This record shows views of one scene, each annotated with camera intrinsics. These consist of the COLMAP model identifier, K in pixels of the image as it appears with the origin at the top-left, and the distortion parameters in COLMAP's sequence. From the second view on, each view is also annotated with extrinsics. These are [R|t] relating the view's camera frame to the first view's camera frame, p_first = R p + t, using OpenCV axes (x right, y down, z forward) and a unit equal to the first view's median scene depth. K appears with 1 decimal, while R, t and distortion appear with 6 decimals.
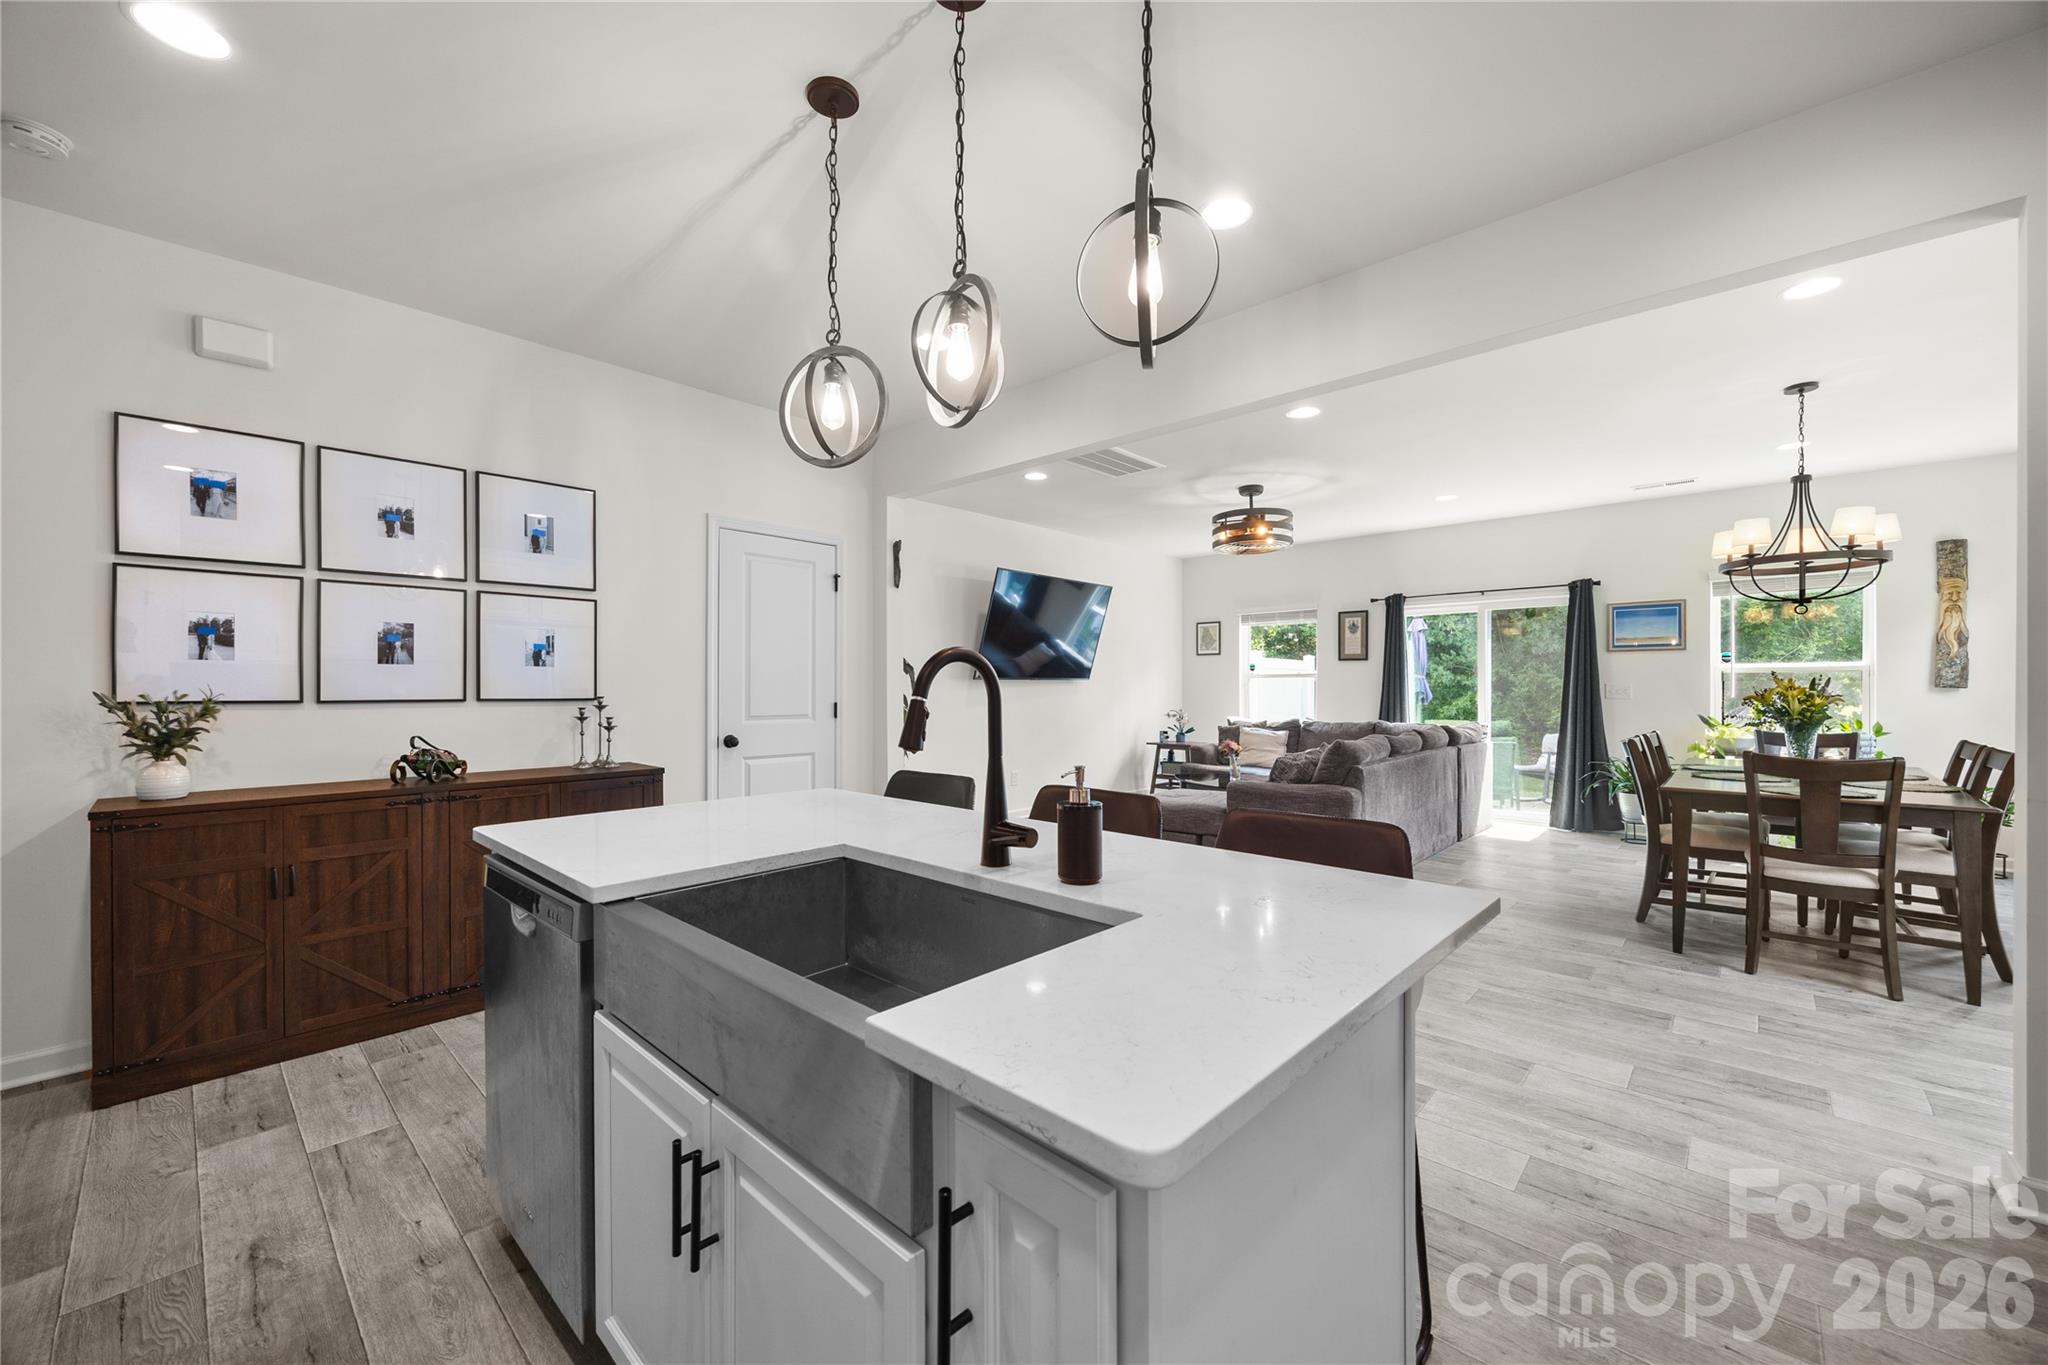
lens RADIAL K [[798.4, 0, 1033.4], [0, 798.4, 688.8], [0, 0, 1]] dist [0.001099, -0.000214]
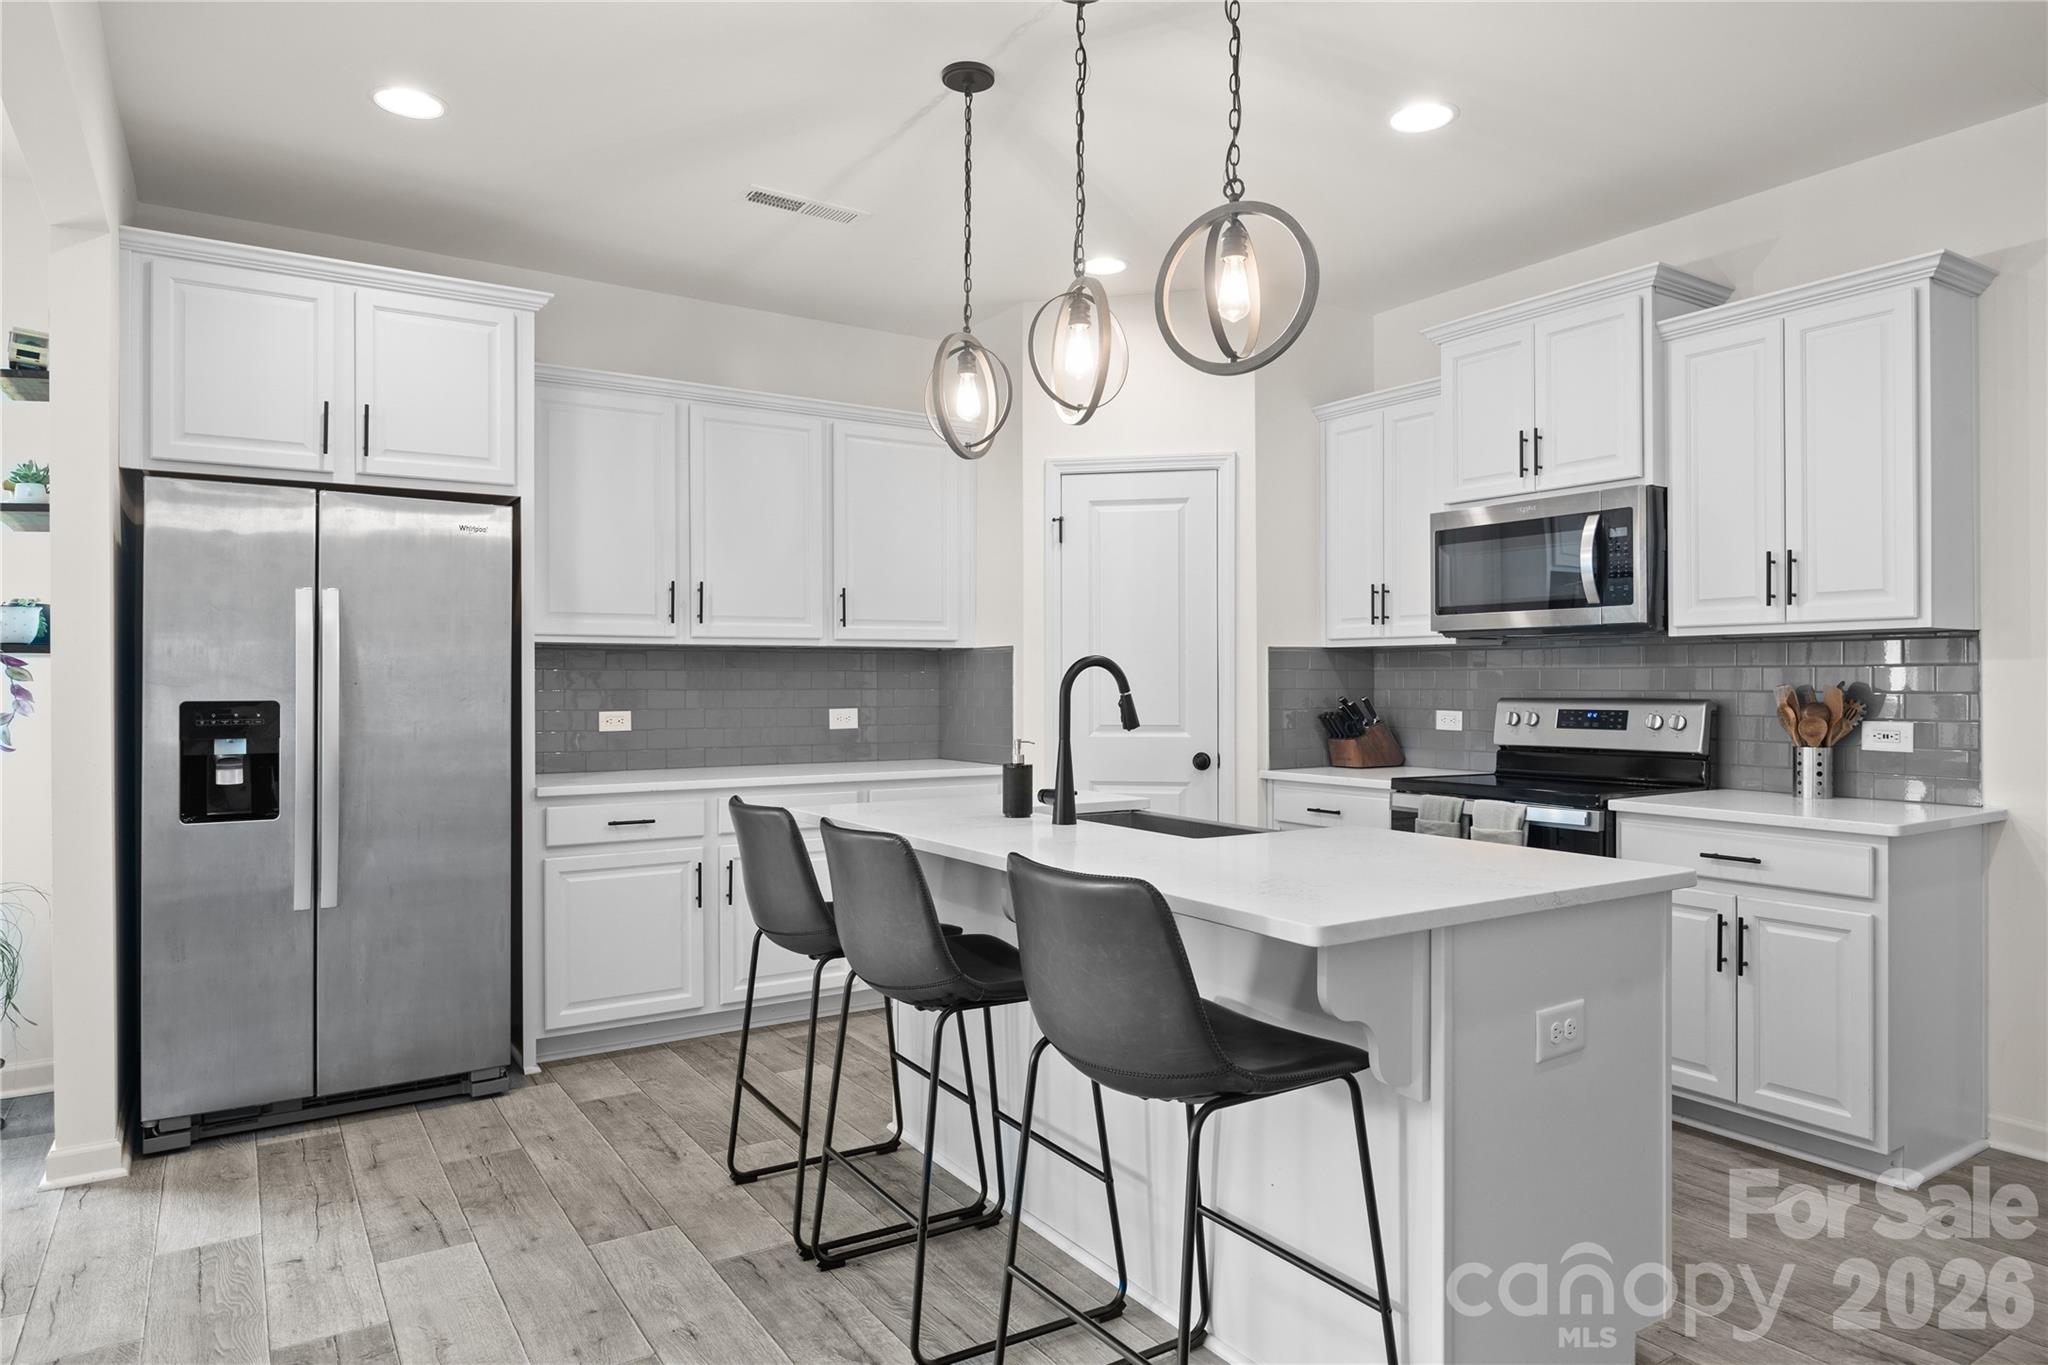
lens RADIAL K [[1244.7, 0, 1020.4], [0, 1244.7, 667.1], [0, 0, 1]] dist [0.002145, 0.001898]
pose [[-0.969546, 0.004431, 0.244870, -0.196279], [0.002381, 0.999960, -0.008667, -0.006753], [-0.244898, -0.007820, -0.969517, 1.242311]]
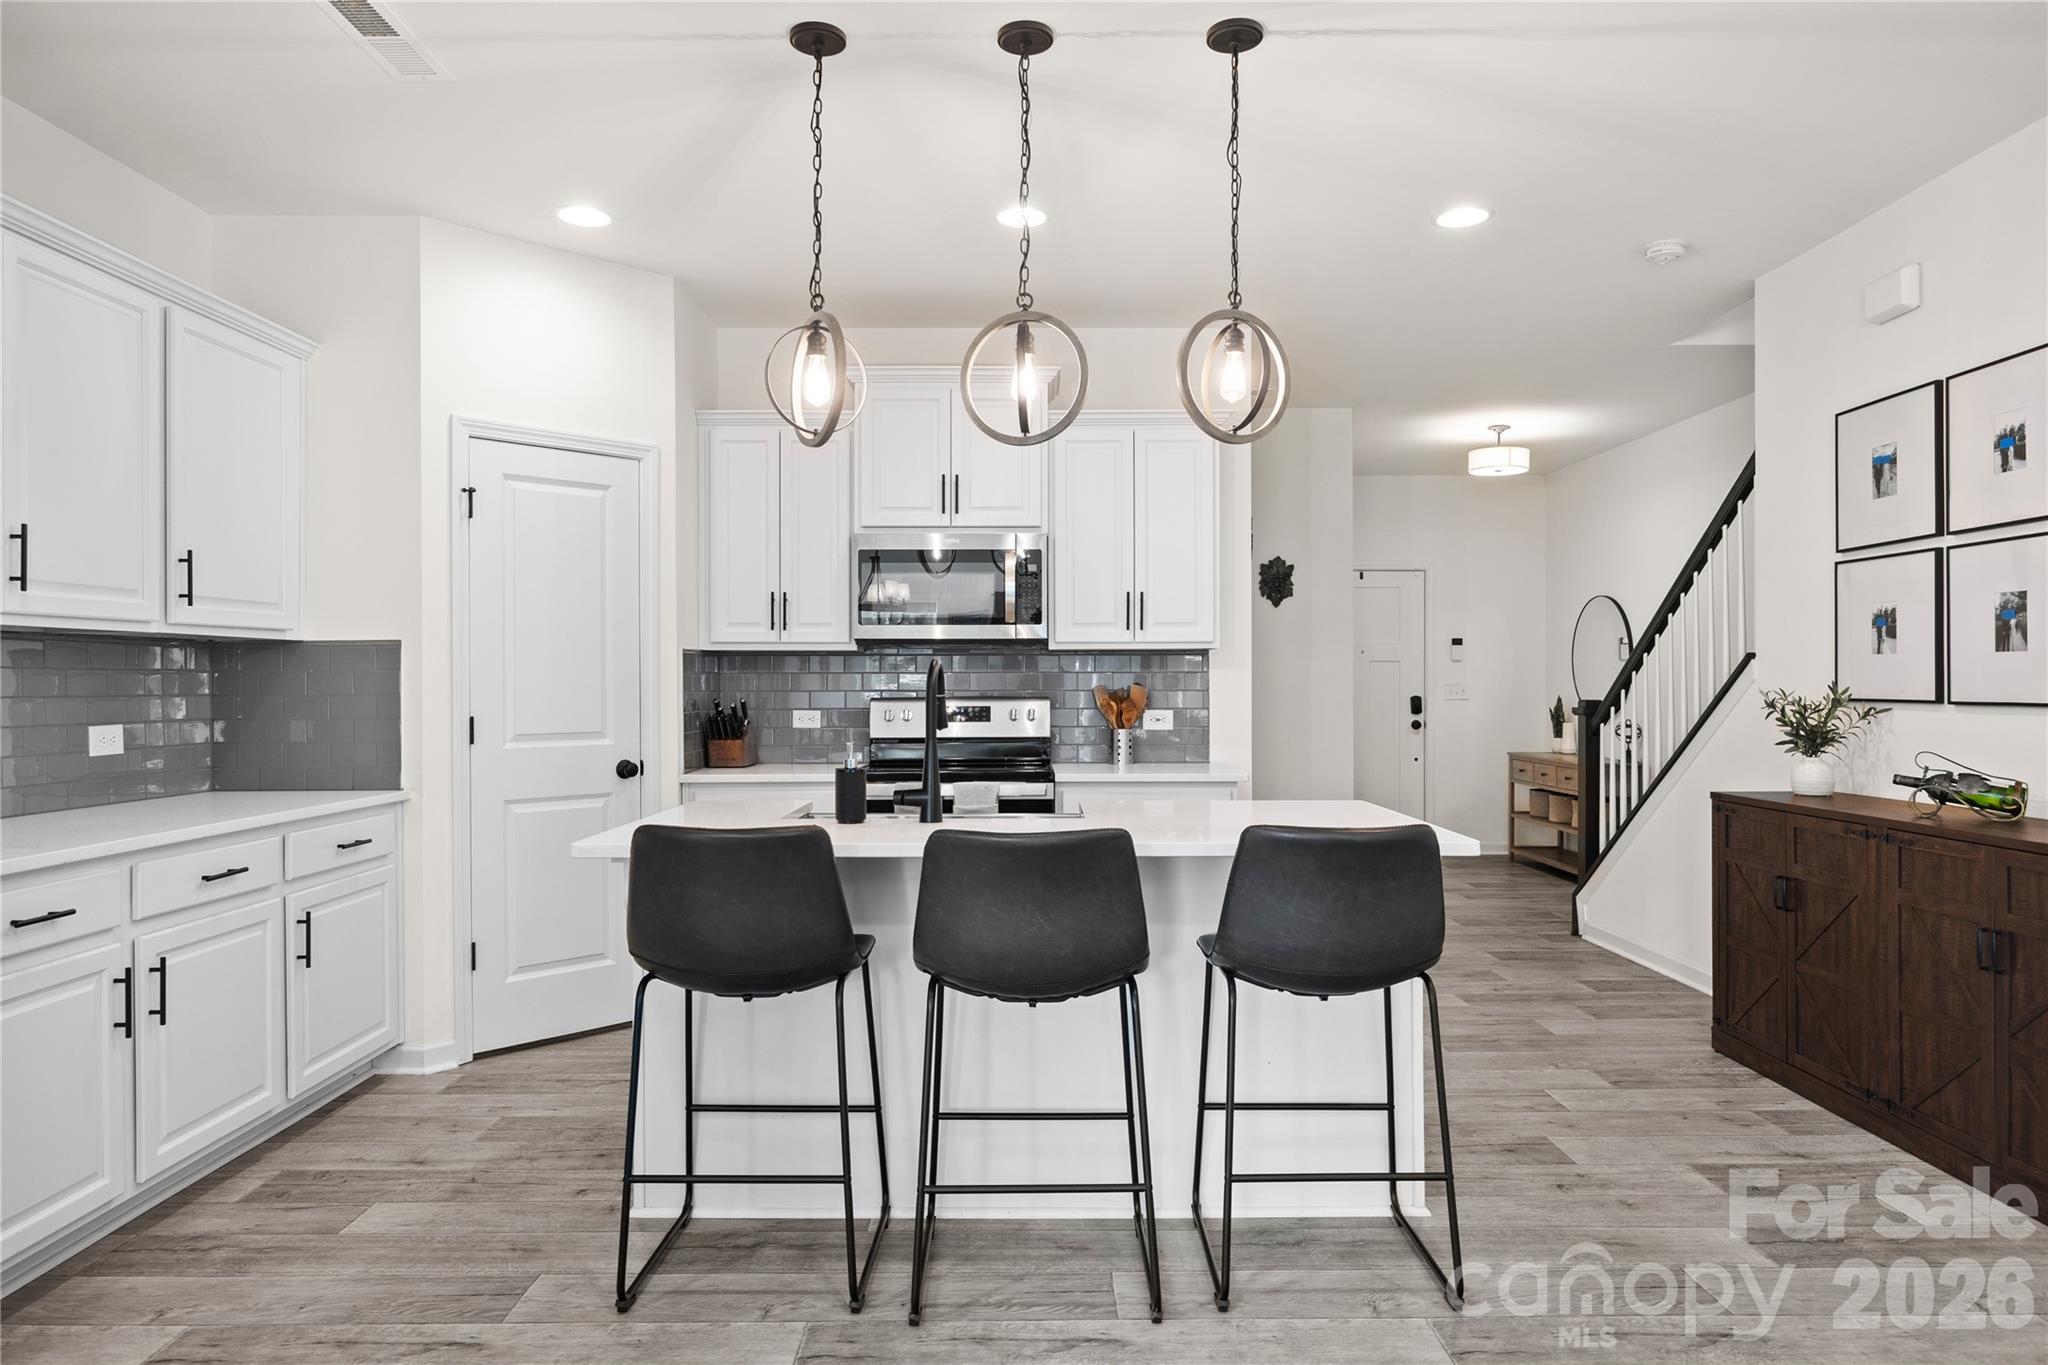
lens RADIAL K [[1244.7, 0, 1026.0], [0, 1244.7, 687.0], [0, 0, 1]] dist [0.002145, 0.001898]
pose [[-0.734452, 0.004721, -0.678645, 0.514531], [0.001208, 0.999983, 0.005648, -0.006083], [0.678660, 0.003329, -0.734445, 1.093701]]
